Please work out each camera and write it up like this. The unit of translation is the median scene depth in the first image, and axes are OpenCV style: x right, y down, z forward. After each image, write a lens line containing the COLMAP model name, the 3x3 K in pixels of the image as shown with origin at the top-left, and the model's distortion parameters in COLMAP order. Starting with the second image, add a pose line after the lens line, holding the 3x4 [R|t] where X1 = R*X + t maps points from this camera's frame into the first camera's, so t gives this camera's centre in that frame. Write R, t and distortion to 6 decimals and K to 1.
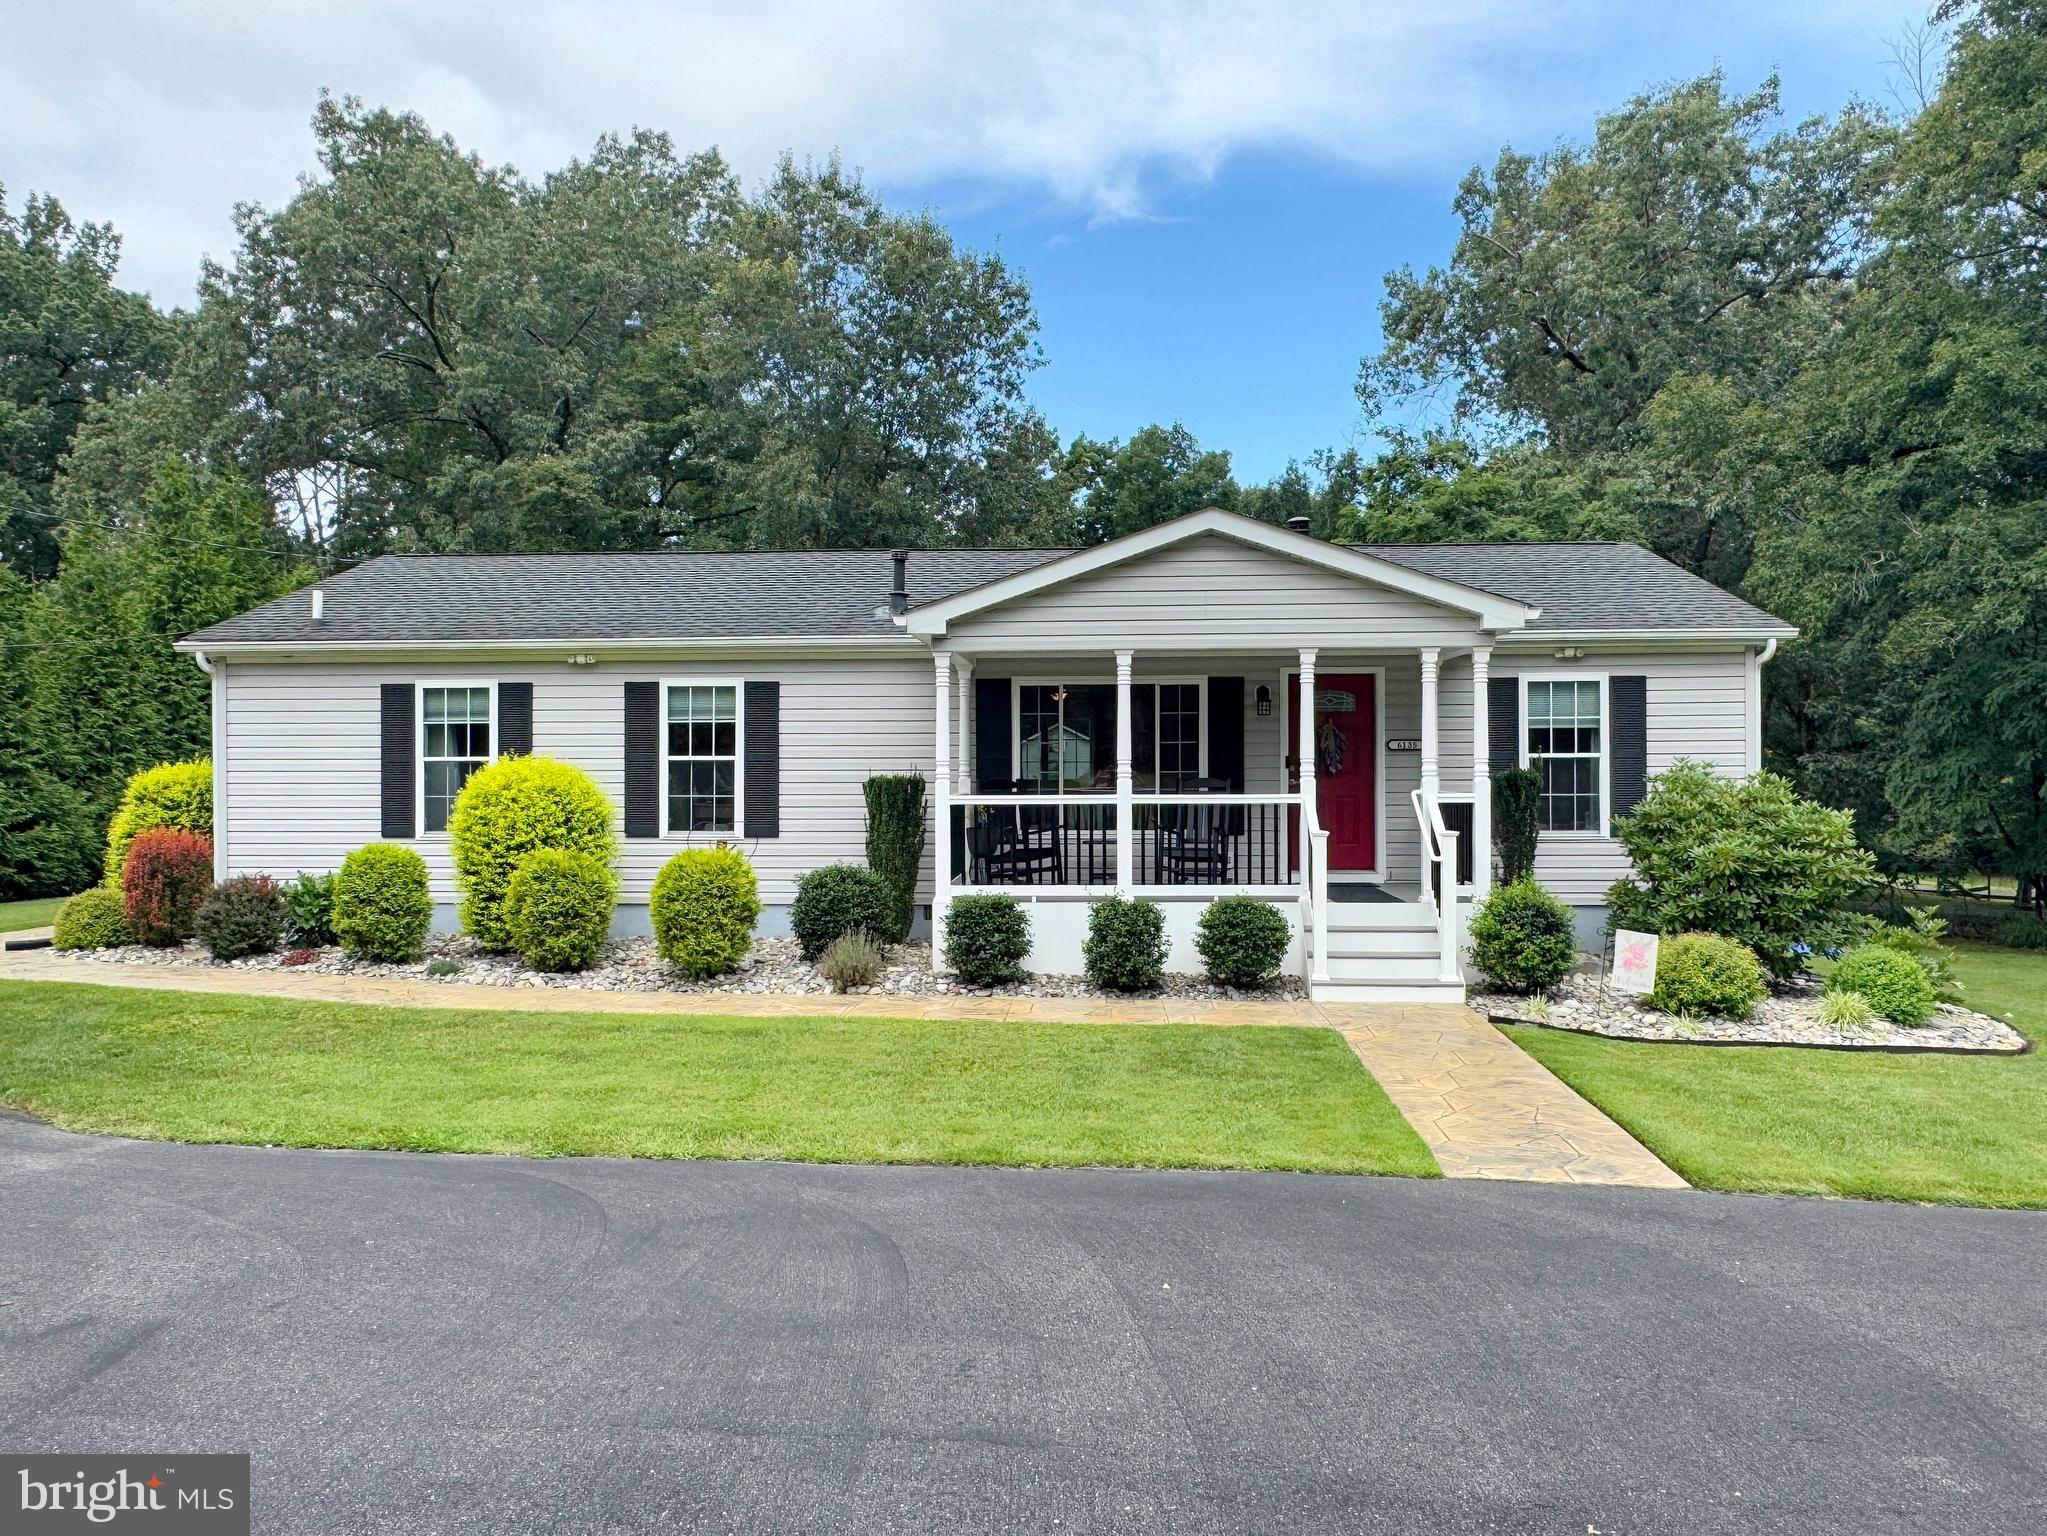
lens RADIAL K [[1461.4, 0, 1027.8], [0, 1461.4, 764.8], [0, 0, 1]] dist [-0.004292, -0.000277]
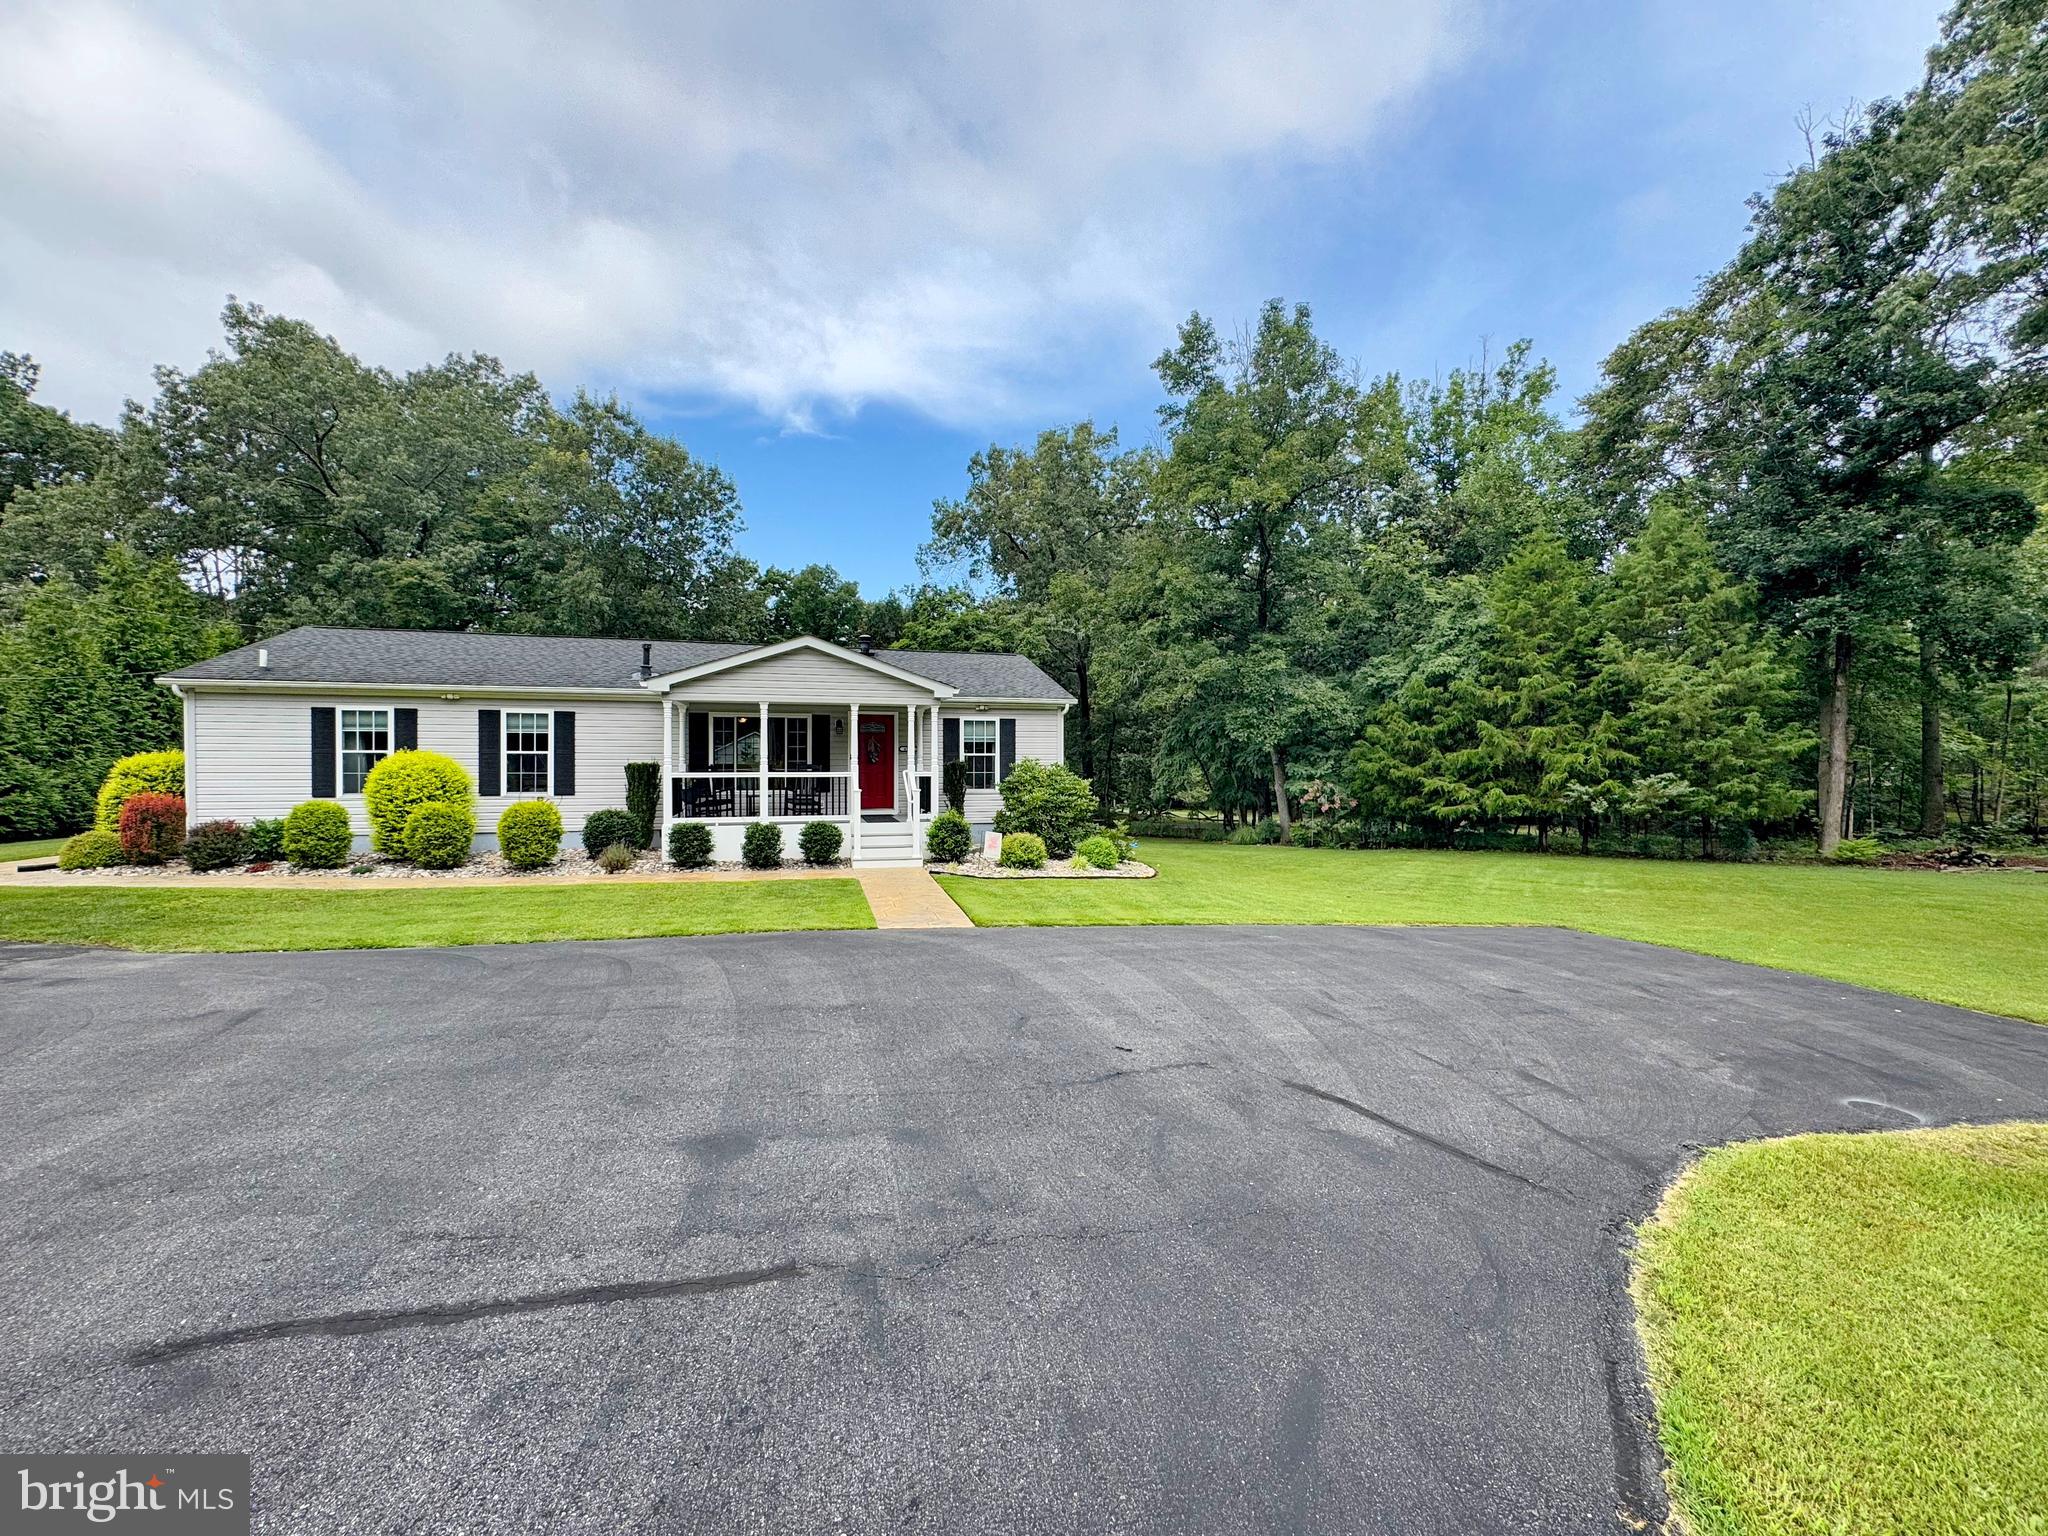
lens RADIAL K [[823.5, 0, 1029.8], [0, 823.5, 767.0], [0, 0, 1]] dist [-0.001360, -0.000344]
pose [[0.944840, 0.002637, 0.327523, 0.034010], [-0.007275, 0.999890, 0.012936, -0.004182], [-0.327452, -0.014605, 0.944755, -0.181640]]
